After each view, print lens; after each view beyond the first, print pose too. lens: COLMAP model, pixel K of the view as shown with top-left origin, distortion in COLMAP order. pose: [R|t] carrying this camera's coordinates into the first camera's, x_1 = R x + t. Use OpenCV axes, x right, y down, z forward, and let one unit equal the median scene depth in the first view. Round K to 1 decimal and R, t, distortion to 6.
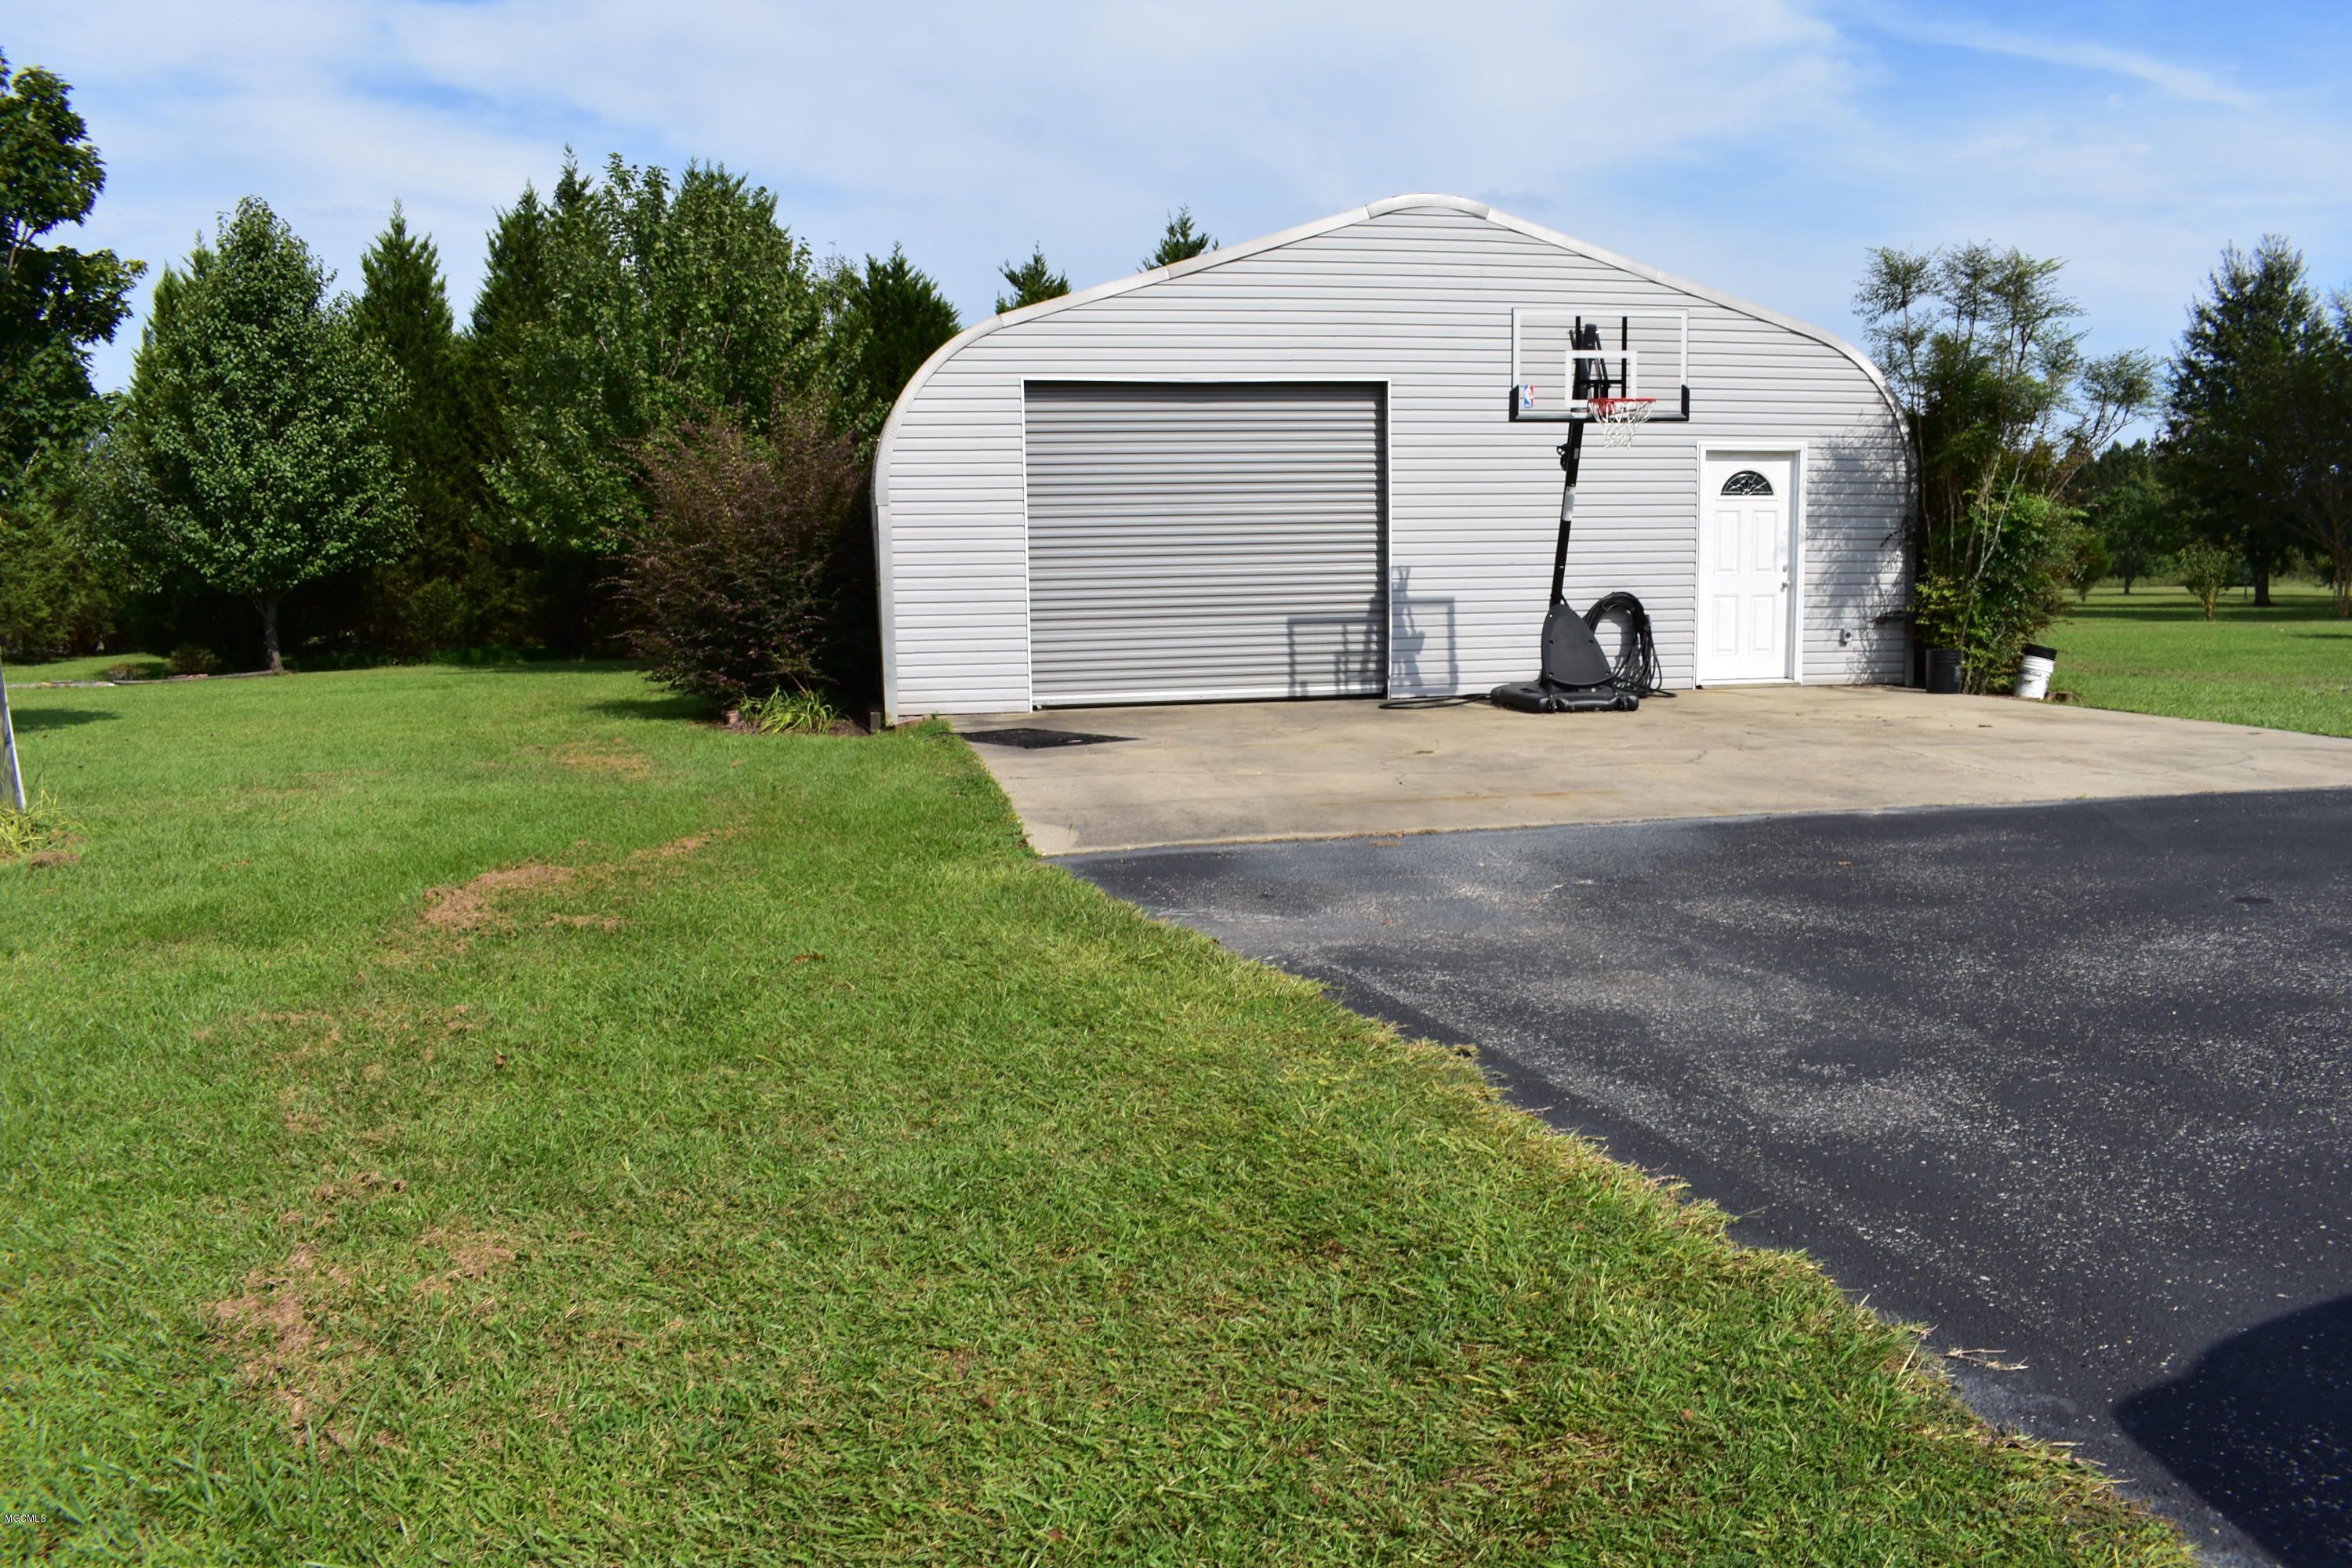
lens RADIAL K [[1864.1, 0, 1178.8], [0, 1864.1, 795.8], [0, 0, 1]] dist [-0.095059, 0.006320]
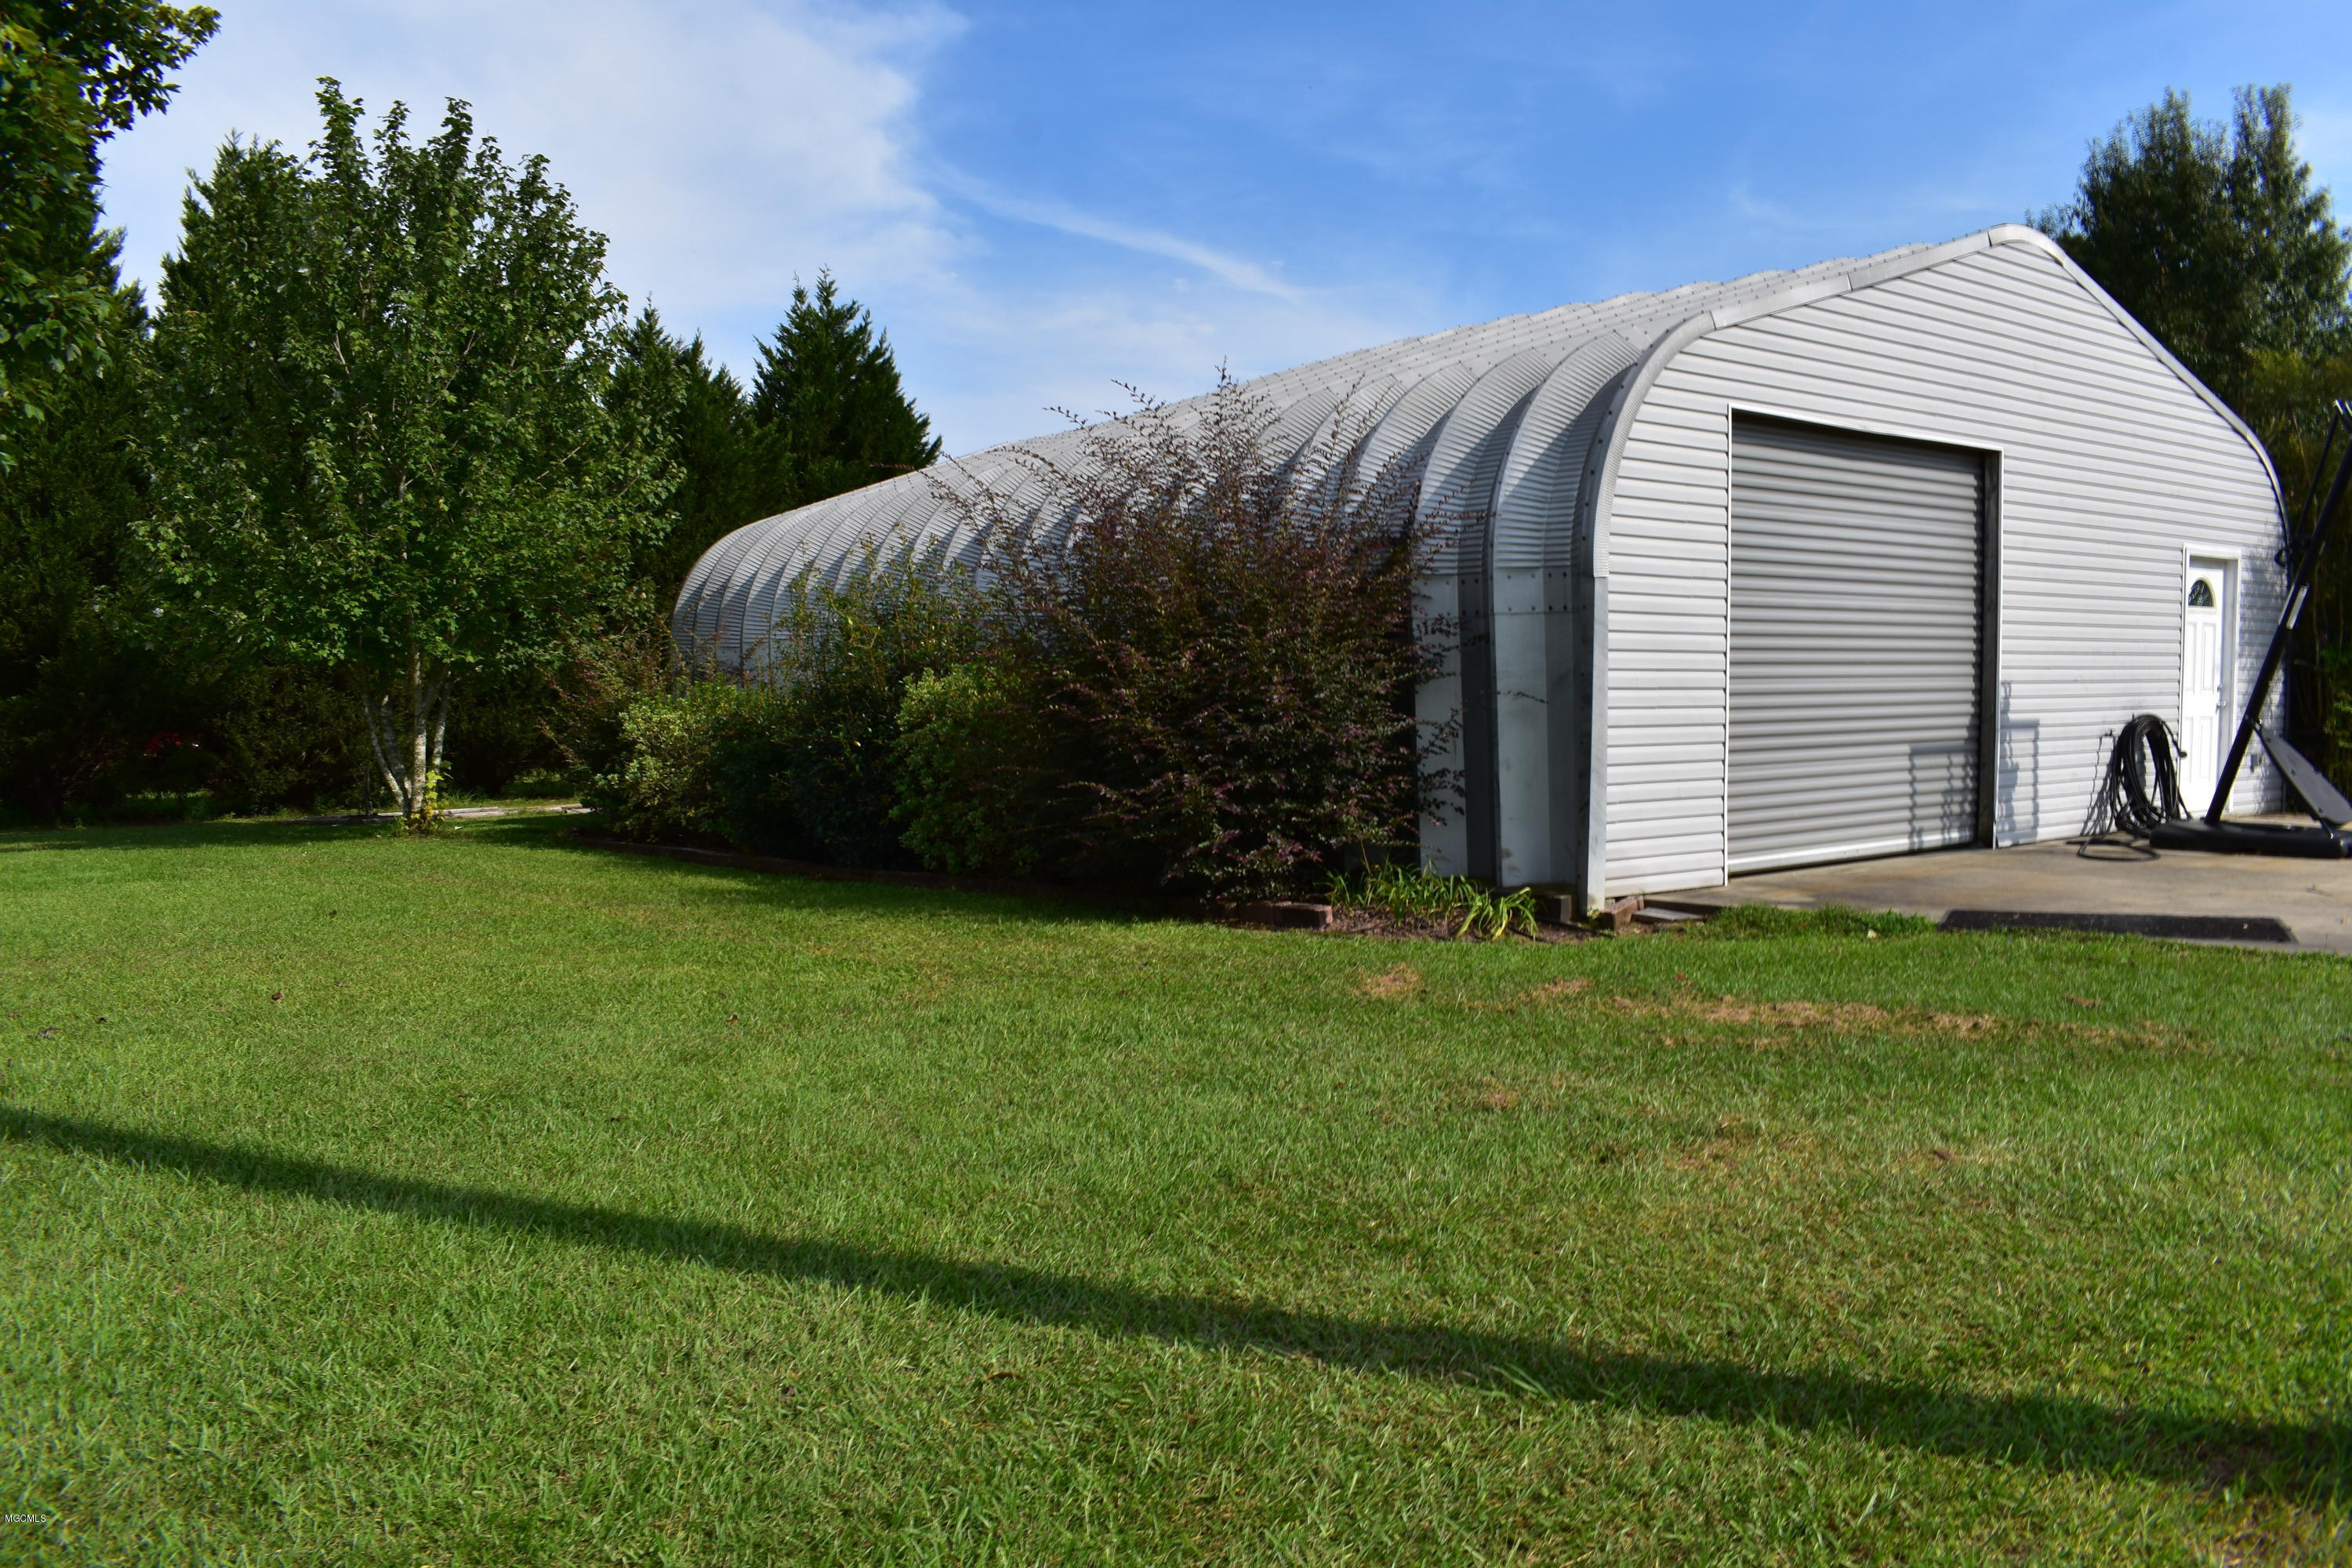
lens RADIAL K [[1864.1, 0, 1178.8], [0, 1864.1, 795.8], [0, 0, 1]] dist [-0.095059, 0.006320]
pose [[0.887476, -0.019762, 0.460430, -0.555176], [0.054694, 0.996536, -0.062650, -0.044410], [-0.457597, 0.080783, 0.885482, 0.465977]]
